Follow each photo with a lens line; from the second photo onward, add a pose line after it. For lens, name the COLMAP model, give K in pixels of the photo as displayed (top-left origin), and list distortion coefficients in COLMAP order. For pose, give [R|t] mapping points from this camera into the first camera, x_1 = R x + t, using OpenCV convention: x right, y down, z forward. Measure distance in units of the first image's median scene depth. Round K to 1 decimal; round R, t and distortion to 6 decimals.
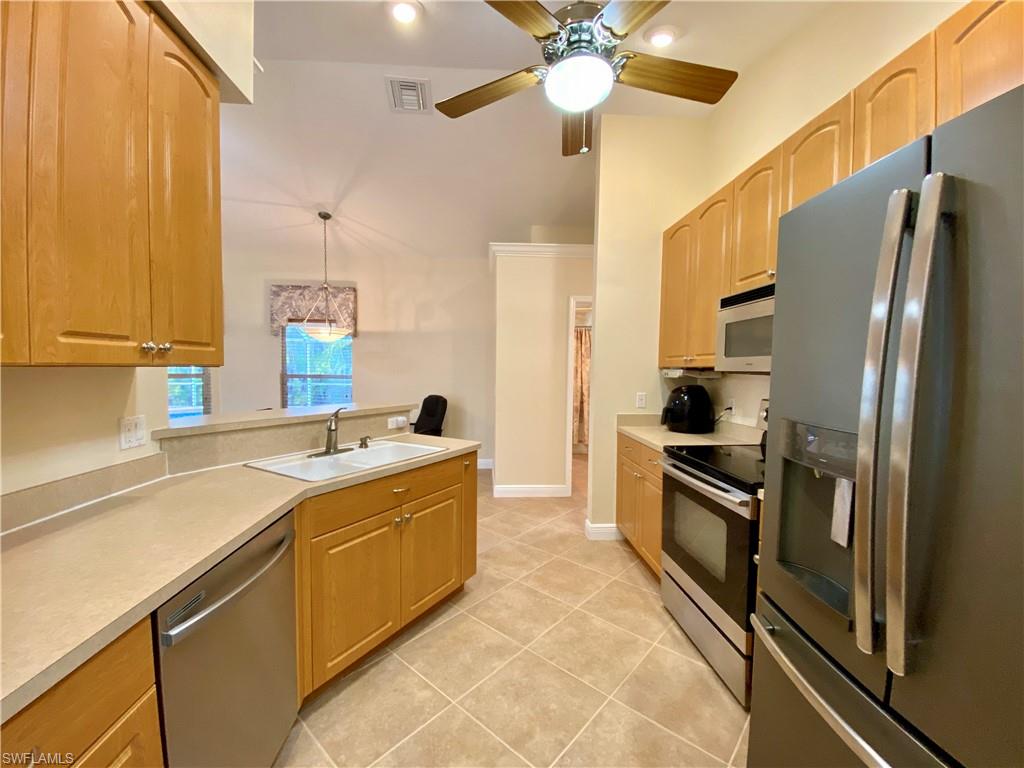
lens RADIAL K [[414.3, 0, 508.7], [0, 414.3, 390.6], [0, 0, 1]] dist [0.022937, -0.019958]
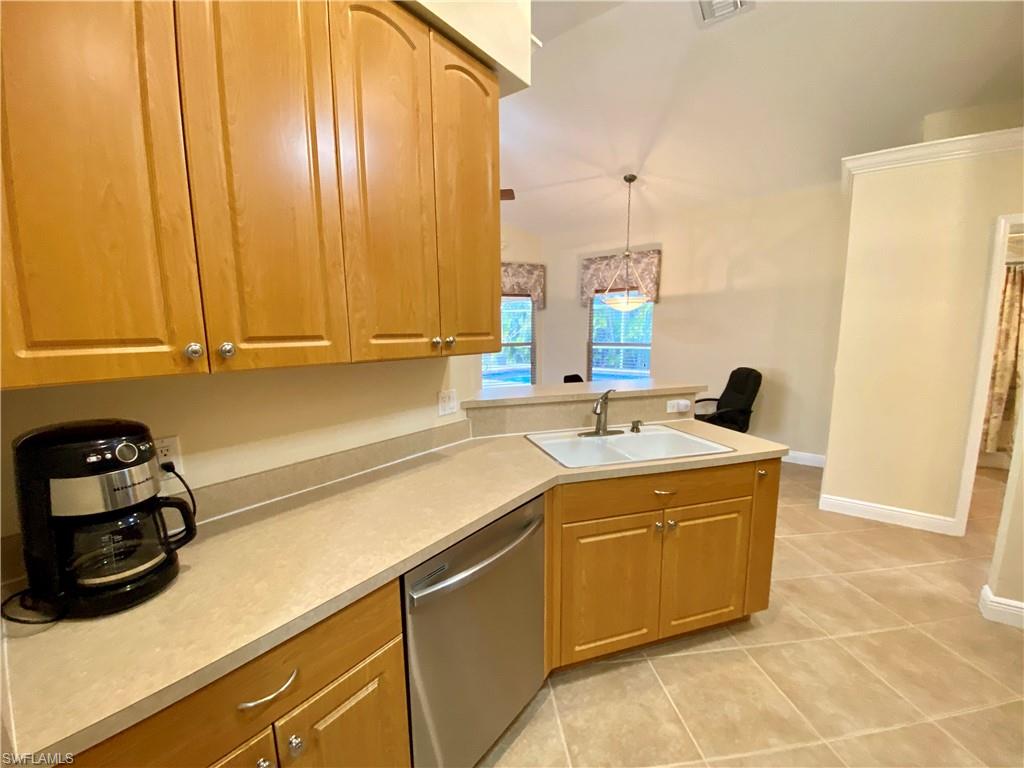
lens RADIAL K [[414.3, 0, 508.7], [0, 414.3, 390.6], [0, 0, 1]] dist [0.022937, -0.019958]
pose [[0.748882, 0.076846, -0.658233, 0.044155], [-0.015310, 0.994995, 0.098744, -0.042452], [0.662527, -0.063870, 0.746310, 0.121536]]
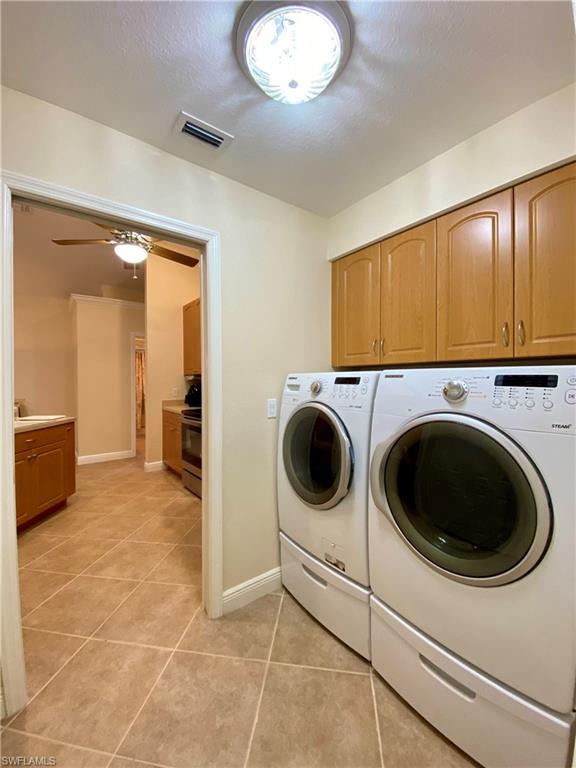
lens RADIAL K [[317.0, 0, 288.0], [0, 317.0, 384.0], [0, 0, 1]] dist [0.026669, -0.021453]
pose [[0.828038, -0.018003, 0.560383, -0.084733], [0.042755, 0.998602, -0.031095, 0.069817], [-0.559040, 0.049707, 0.827650, -0.647910]]
